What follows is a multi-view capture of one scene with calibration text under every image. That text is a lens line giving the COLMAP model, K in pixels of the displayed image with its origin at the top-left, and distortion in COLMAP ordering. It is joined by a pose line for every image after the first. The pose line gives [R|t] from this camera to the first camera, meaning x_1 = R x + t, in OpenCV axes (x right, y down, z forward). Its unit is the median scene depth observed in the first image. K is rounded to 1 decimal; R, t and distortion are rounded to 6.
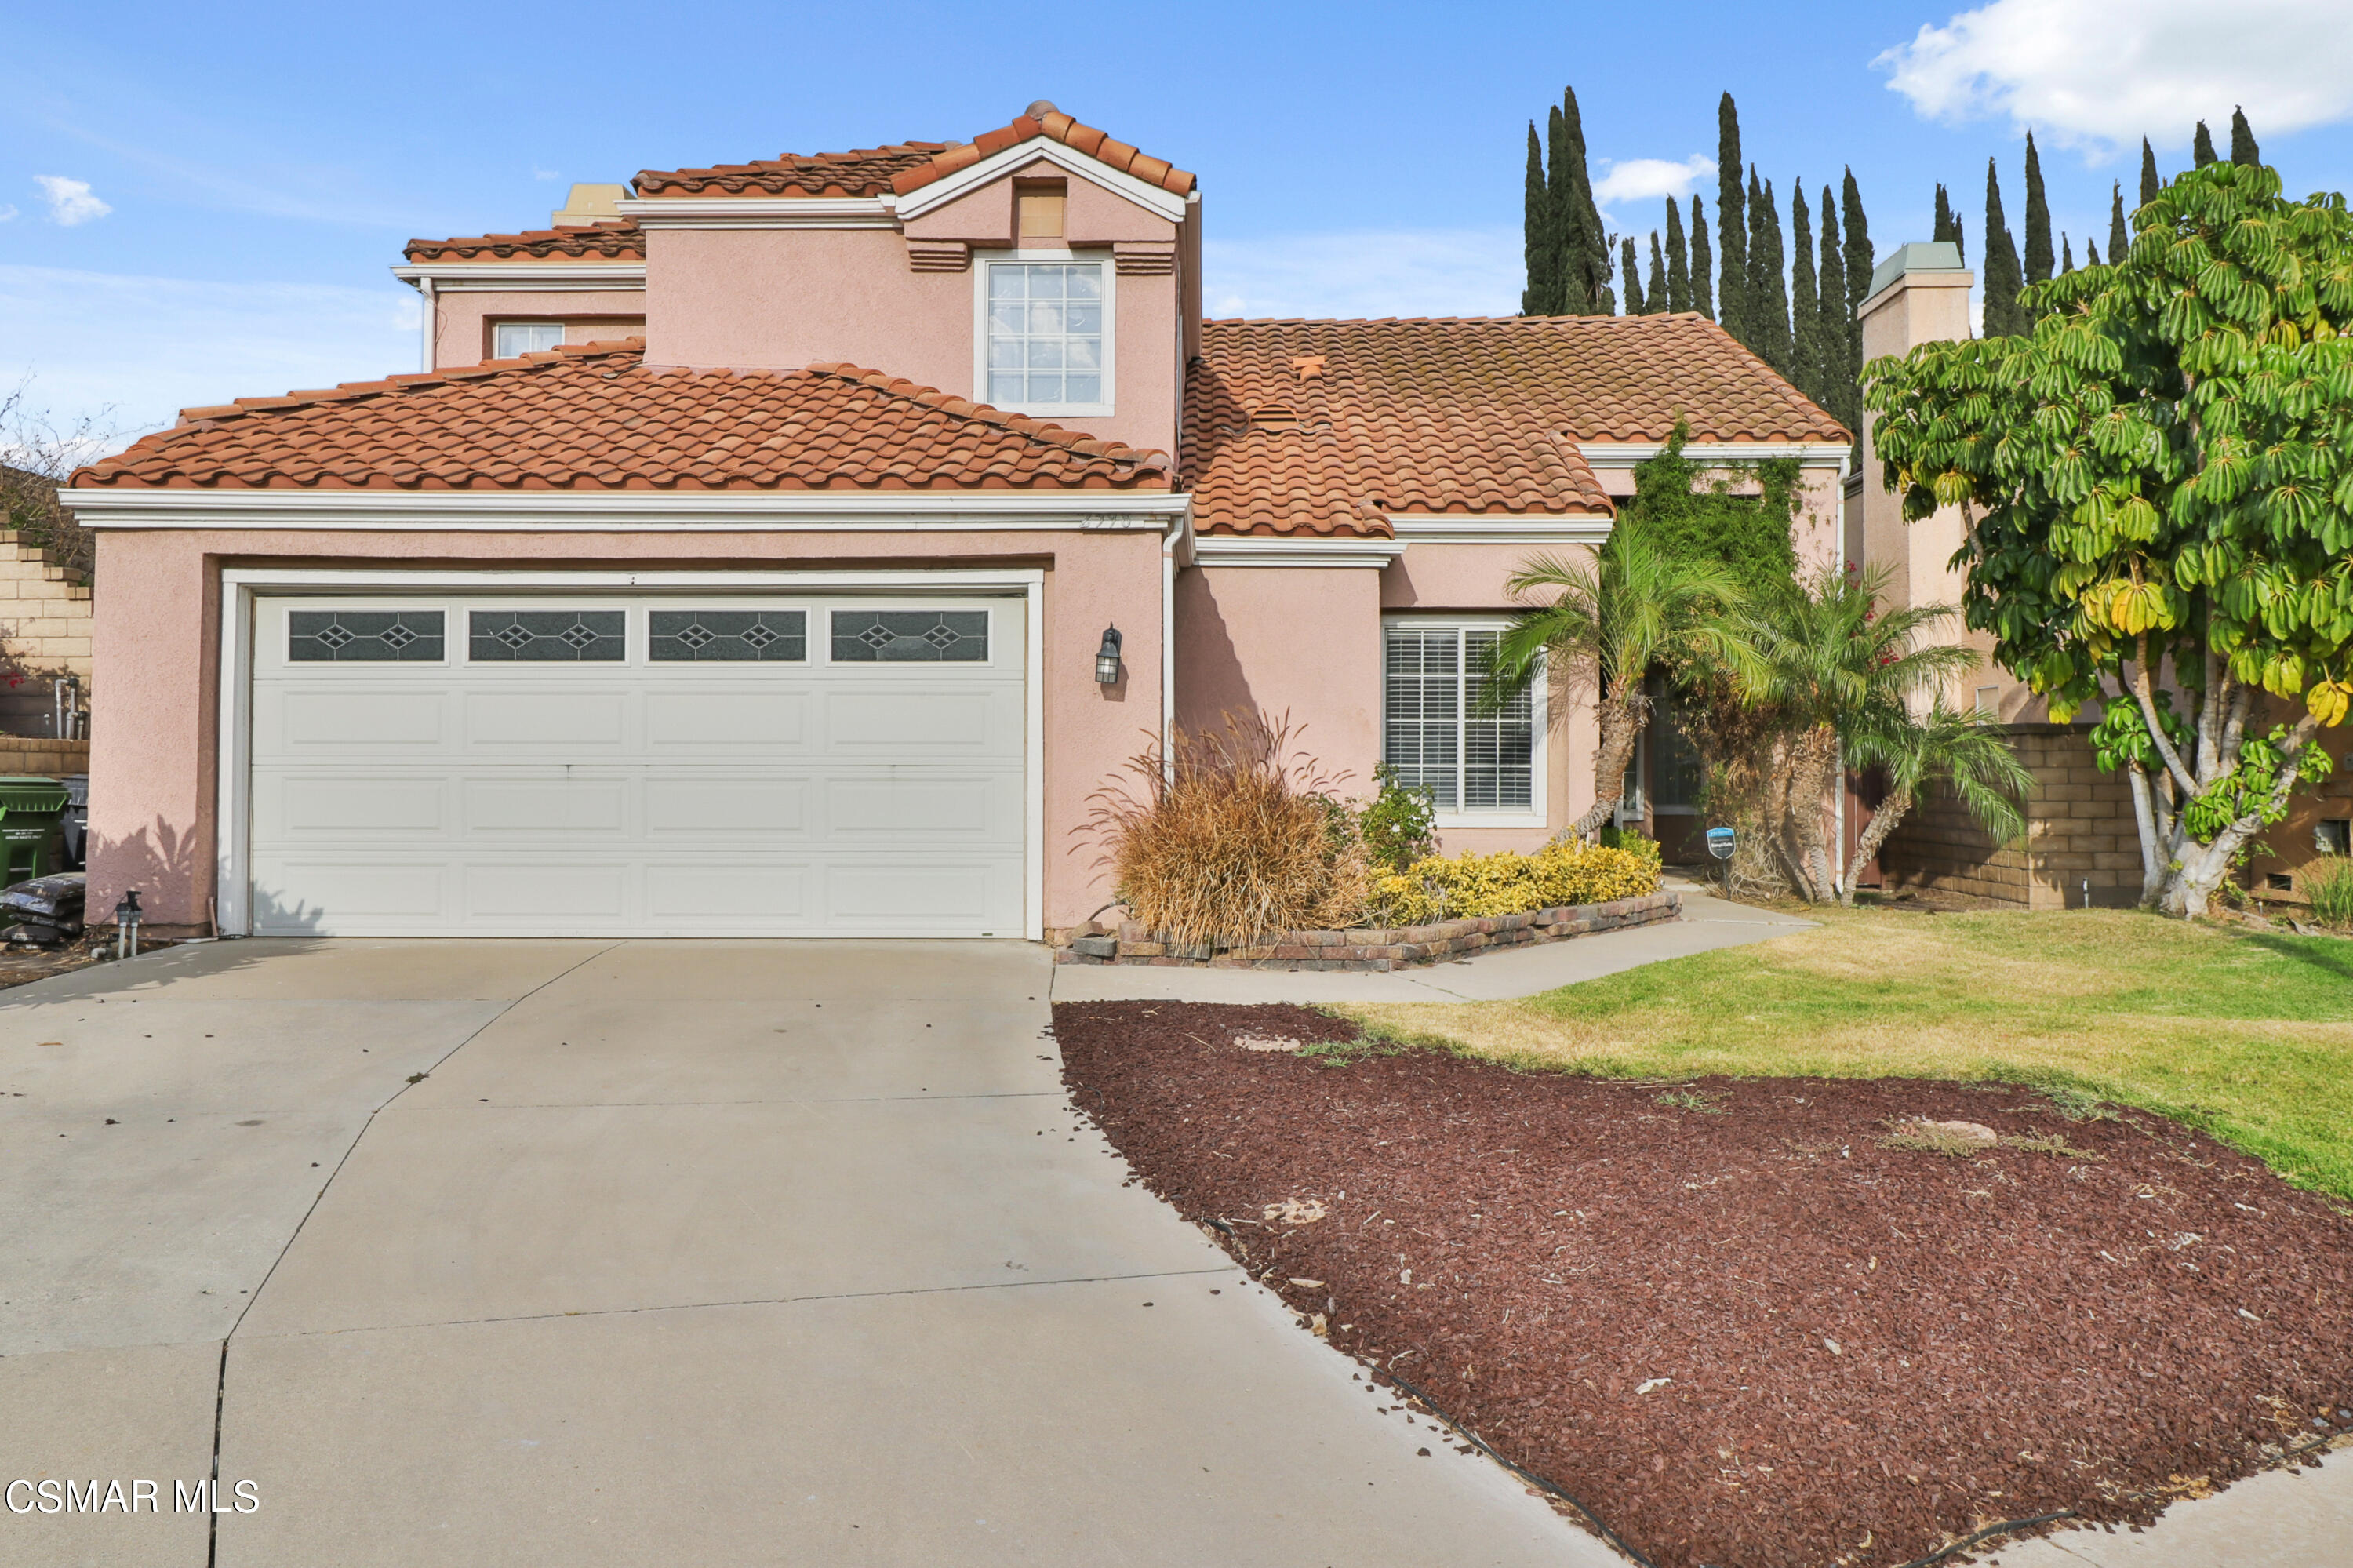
lens RADIAL K [[1703.6, 0, 1175.8], [0, 1703.6, 751.9], [0, 0, 1]] dist [0.002010, 0.001914]
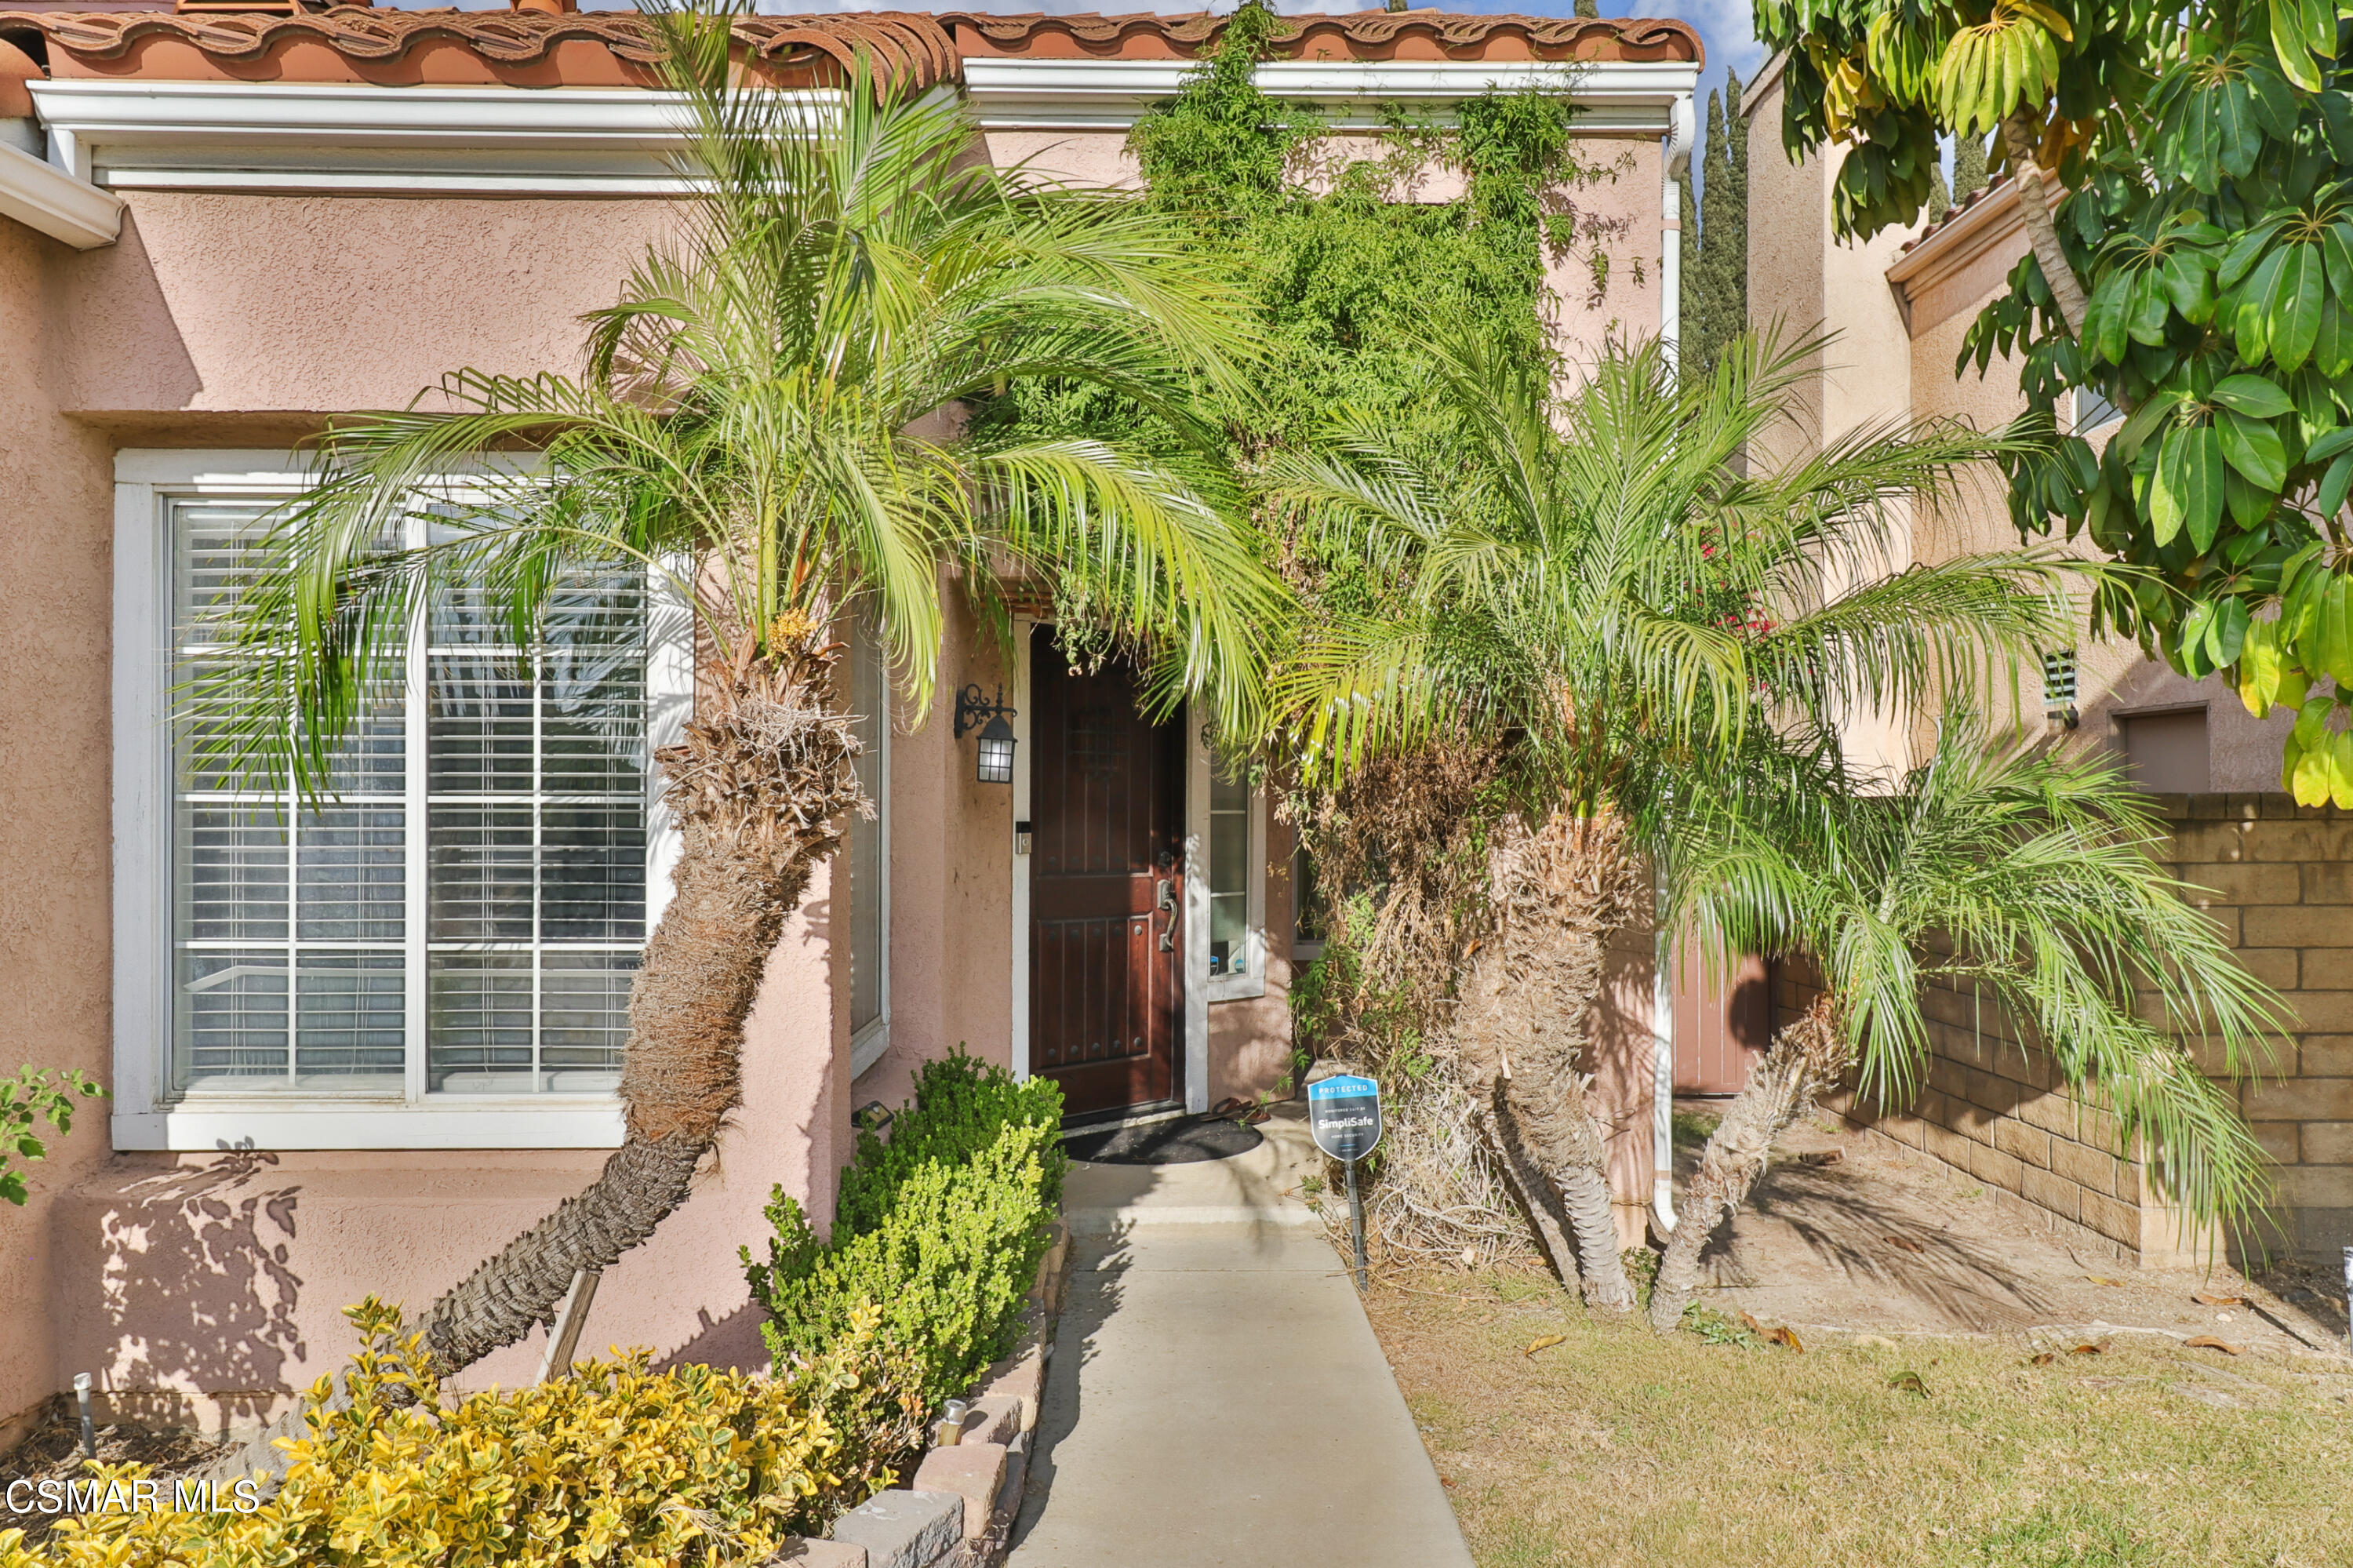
lens RADIAL K [[1595.6, 0, 1172.4], [0, 1595.6, 812.9], [0, 0, 1]] dist [0.005763, 0.003214]
pose [[0.999408, -0.000535, 0.034403, 0.298364], [0.000011, 0.999884, 0.015231, -0.020339], [-0.034407, -0.015222, 0.999292, 0.720691]]
